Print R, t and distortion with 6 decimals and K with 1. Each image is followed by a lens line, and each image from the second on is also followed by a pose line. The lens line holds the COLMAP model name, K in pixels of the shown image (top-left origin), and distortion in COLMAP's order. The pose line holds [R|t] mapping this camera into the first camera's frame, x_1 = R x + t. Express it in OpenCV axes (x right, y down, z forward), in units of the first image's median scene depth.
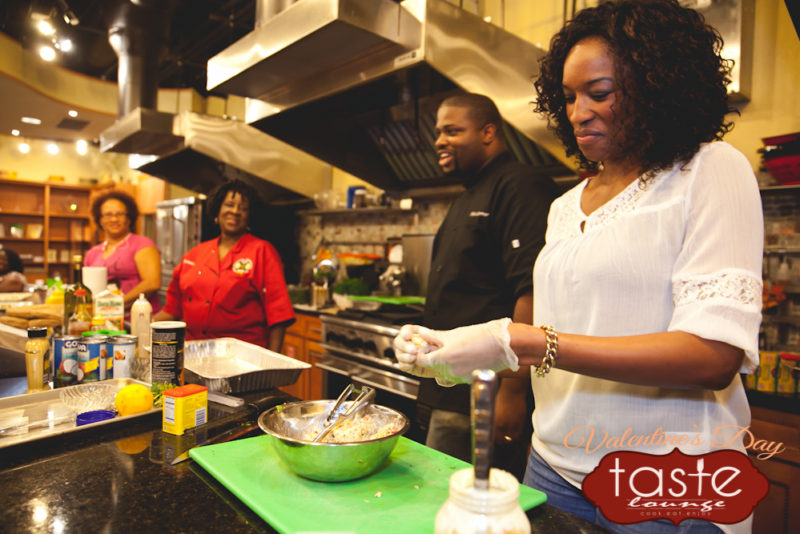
lens RADIAL K [[551.7, 0, 401.4], [0, 551.7, 268.0], [0, 0, 1]] dist [-0.089522, 0.058470]
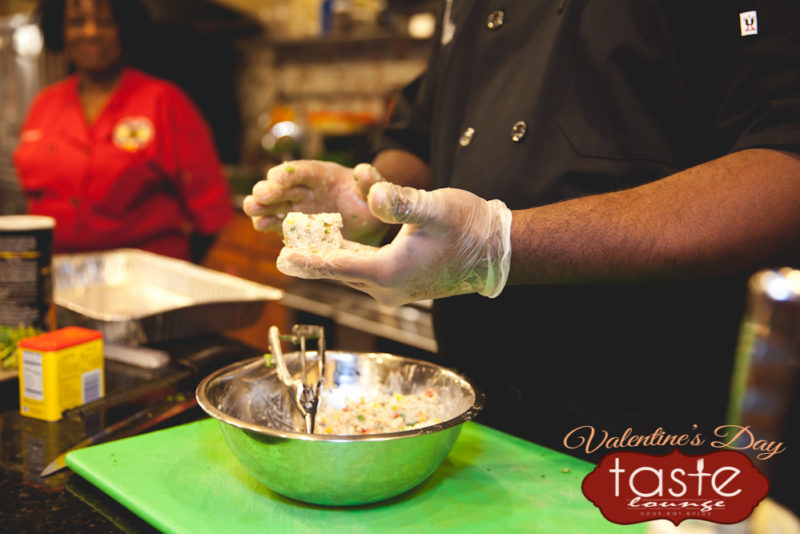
lens RADIAL K [[867.4, 0, 399.1], [0, 867.4, 279.1], [0, 0, 1]] dist [0.025343, 0.000000]
pose [[0.999997, 0.002167, 0.001451, -0.020403], [-0.002363, 0.988227, 0.152973, 0.010433], [-0.001102, -0.152976, 0.988229, 0.049422]]
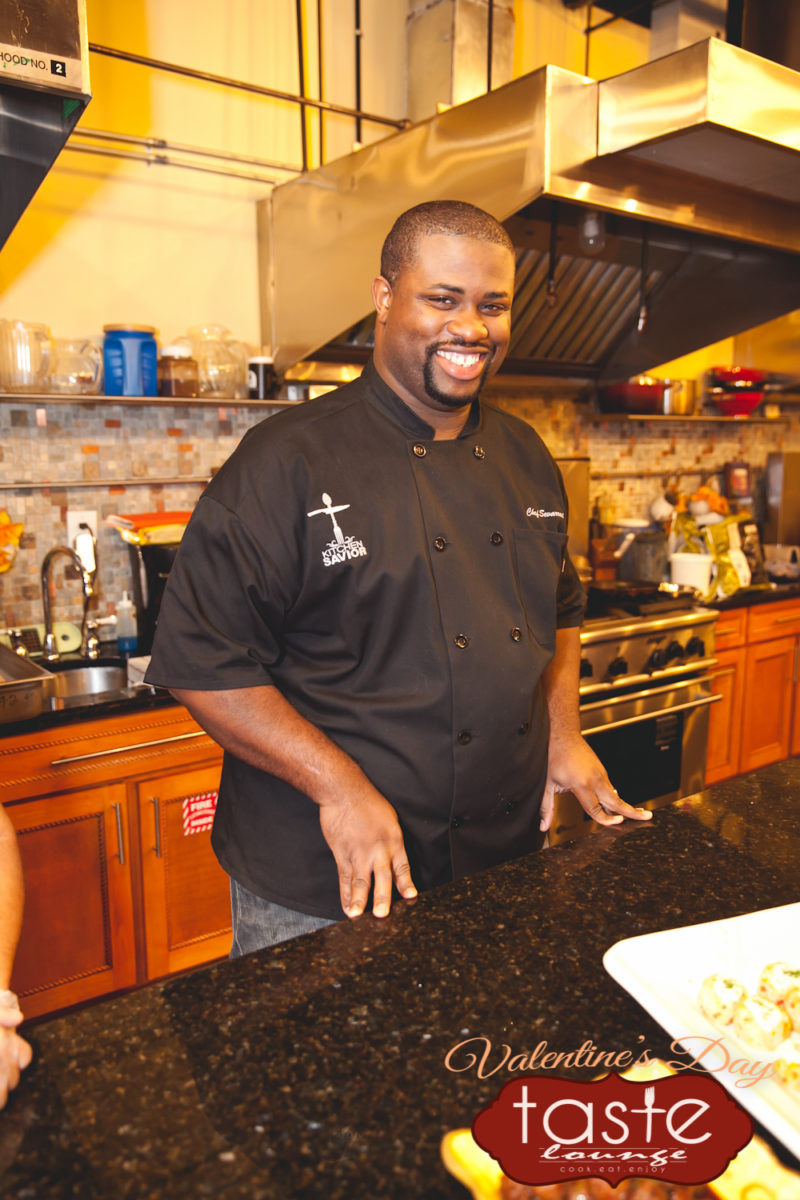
lens RADIAL K [[953.8, 0, 405.0], [0, 953.8, 599.9], [0, 0, 1]] dist [-0.055193, 0.055217]
pose [[0.078189, -0.186226, 0.979391, -1.003127], [0.041405, 0.982157, 0.183447, -0.112587], [-0.996078, 0.026208, 0.084505, 1.087085]]
